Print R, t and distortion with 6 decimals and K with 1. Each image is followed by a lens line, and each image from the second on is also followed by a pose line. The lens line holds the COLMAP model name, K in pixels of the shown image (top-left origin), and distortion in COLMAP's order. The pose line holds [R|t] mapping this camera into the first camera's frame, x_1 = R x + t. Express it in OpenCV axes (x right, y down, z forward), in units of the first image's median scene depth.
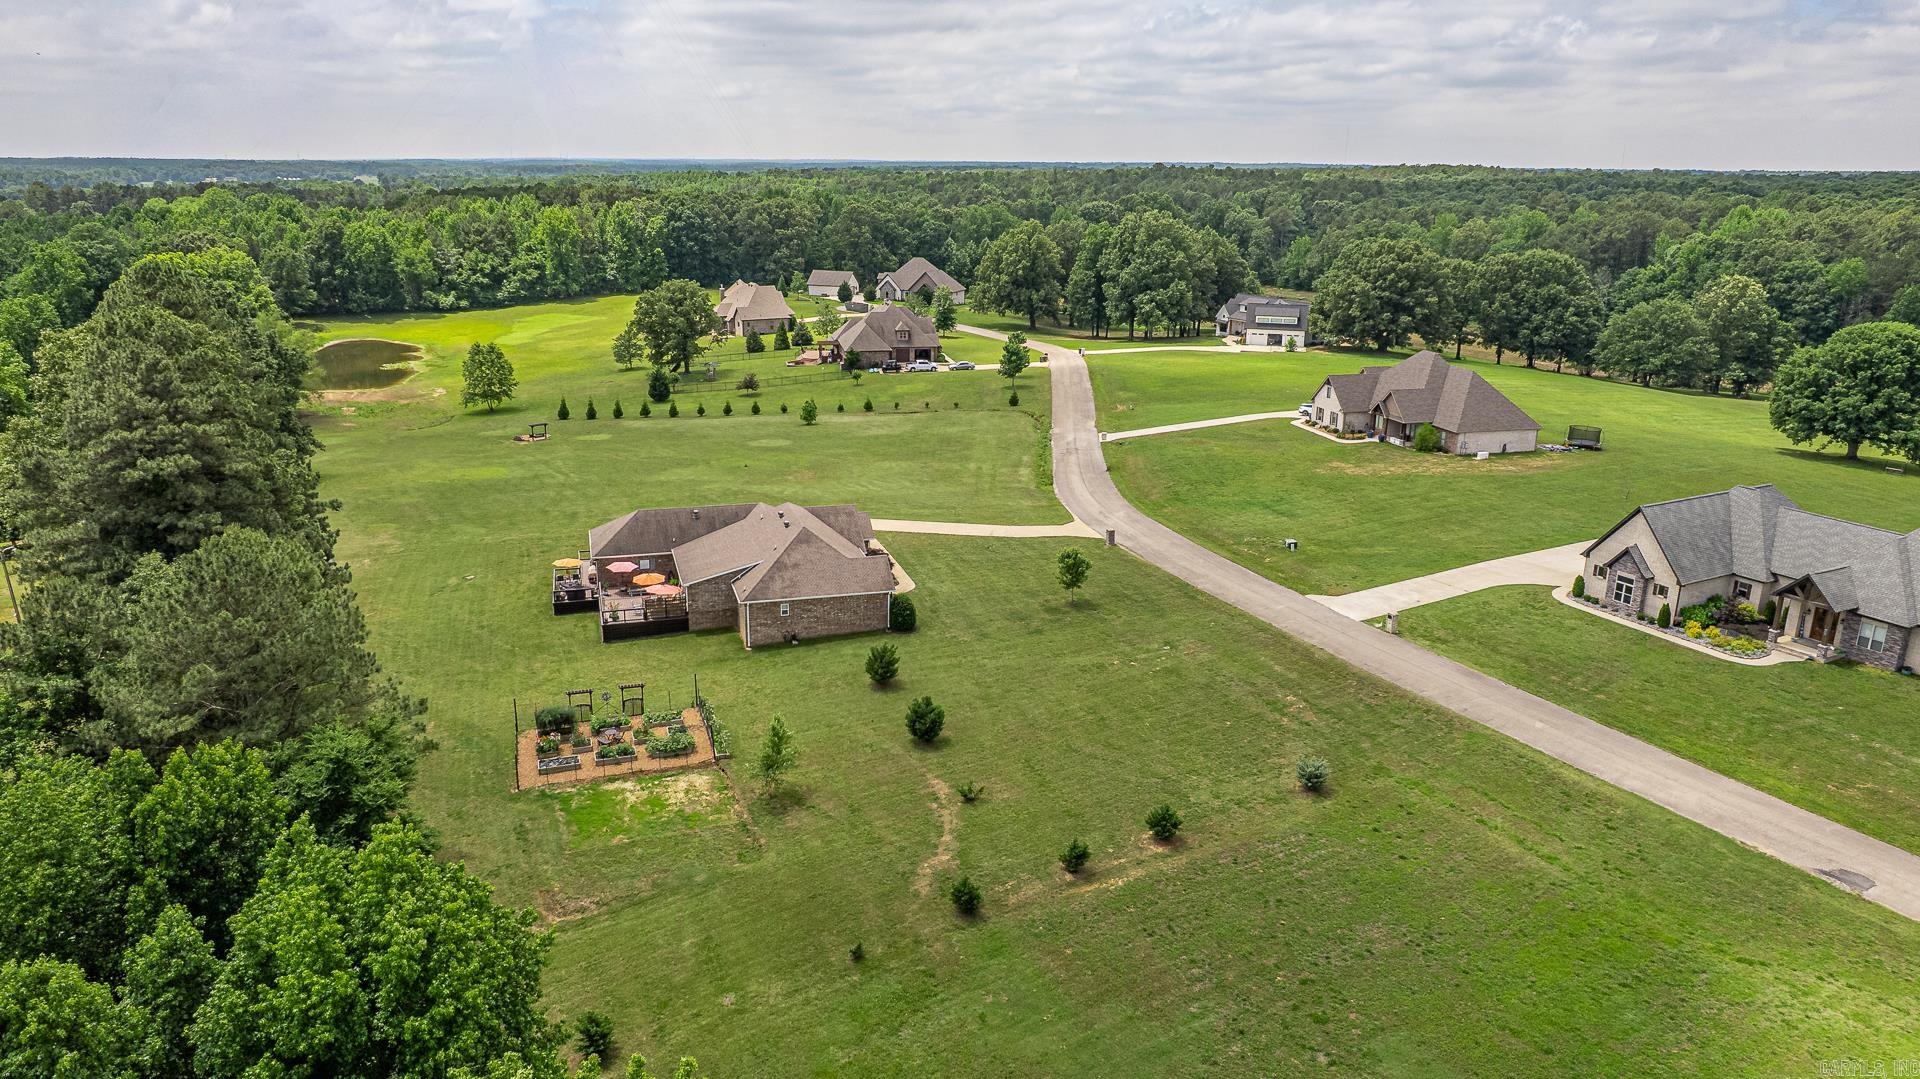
lens RADIAL K [[1341.7, 0, 971.2], [0, 1341.7, 534.2], [0, 0, 1]] dist [-0.046804, 0.005855]
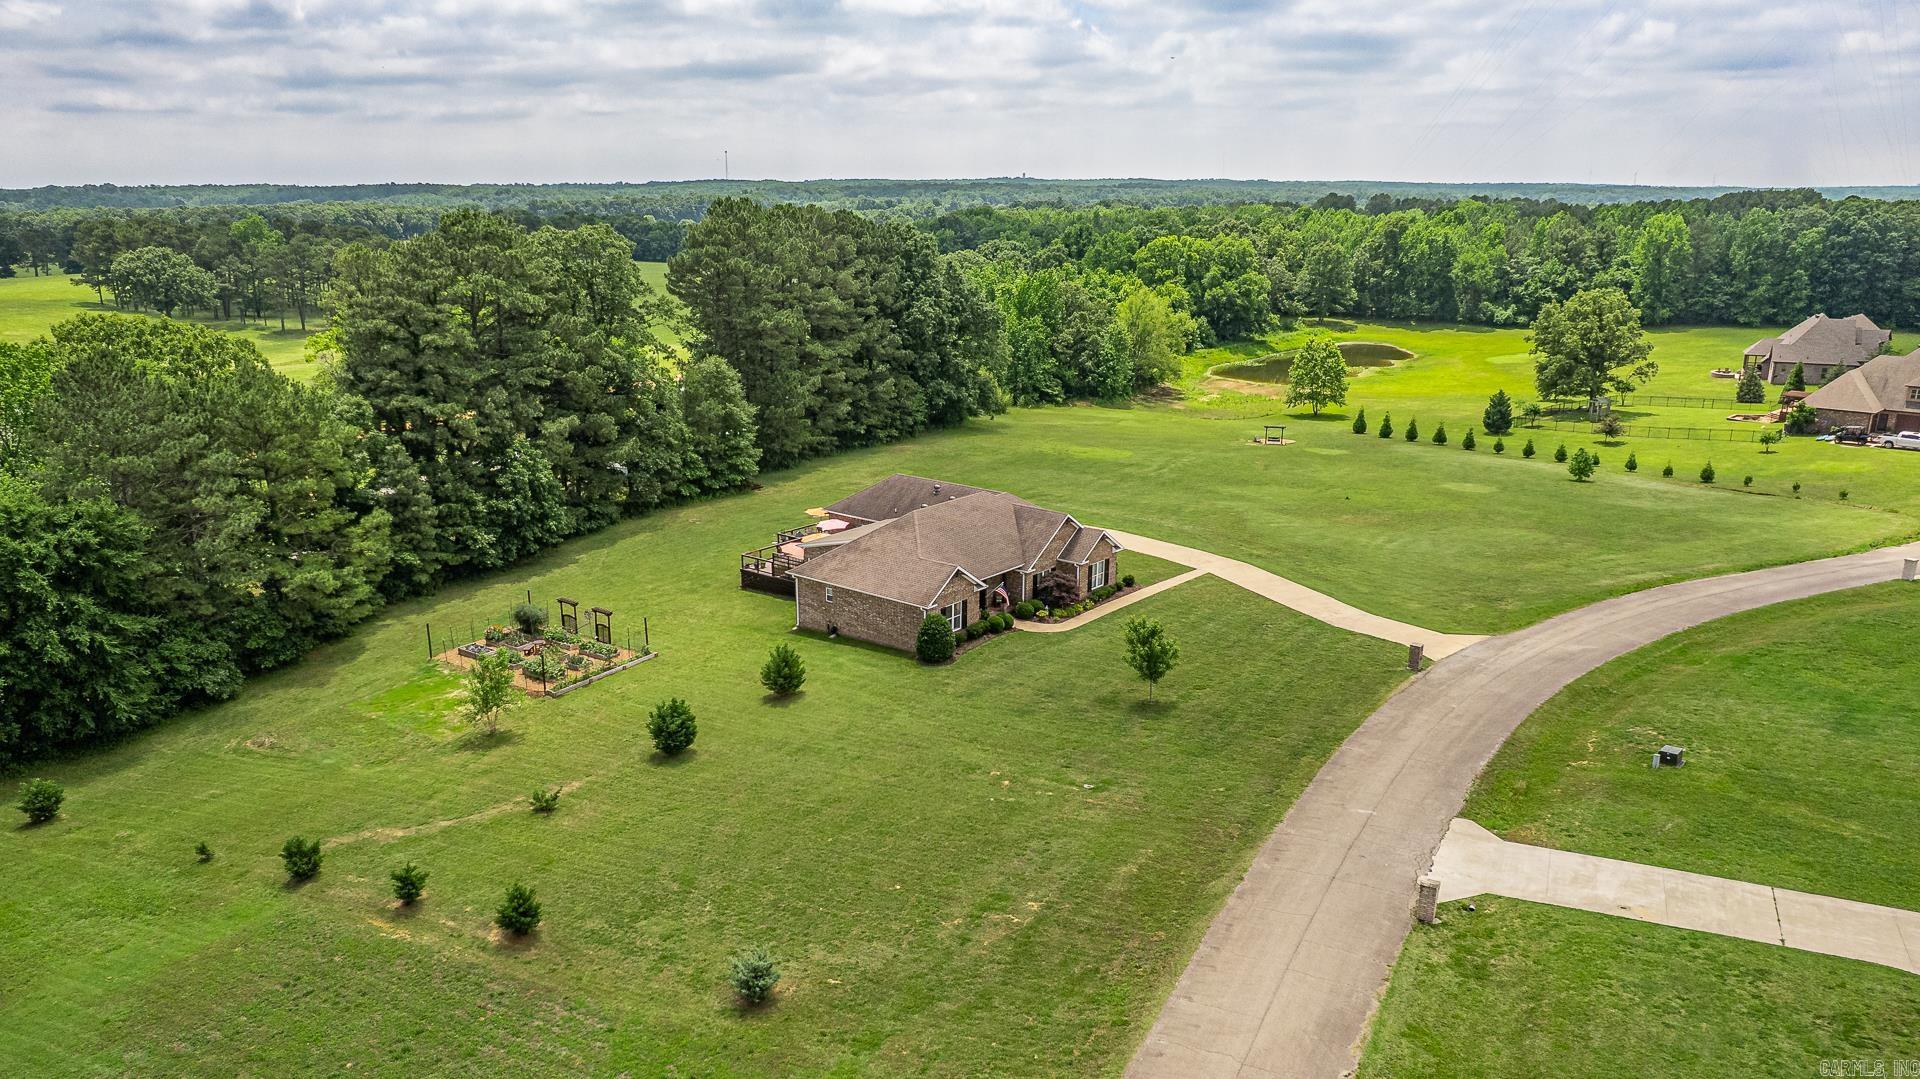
lens RADIAL K [[1421.2, 0, 900.3], [0, 1421.2, 607.4], [0, 0, 1]] dist [-0.065779, 0.051776]
pose [[0.524627, 0.232935, -0.818845, 0.205412], [-0.224793, 0.965607, 0.130660, -0.020789], [0.821118, 0.115523, 0.558945, 0.181045]]
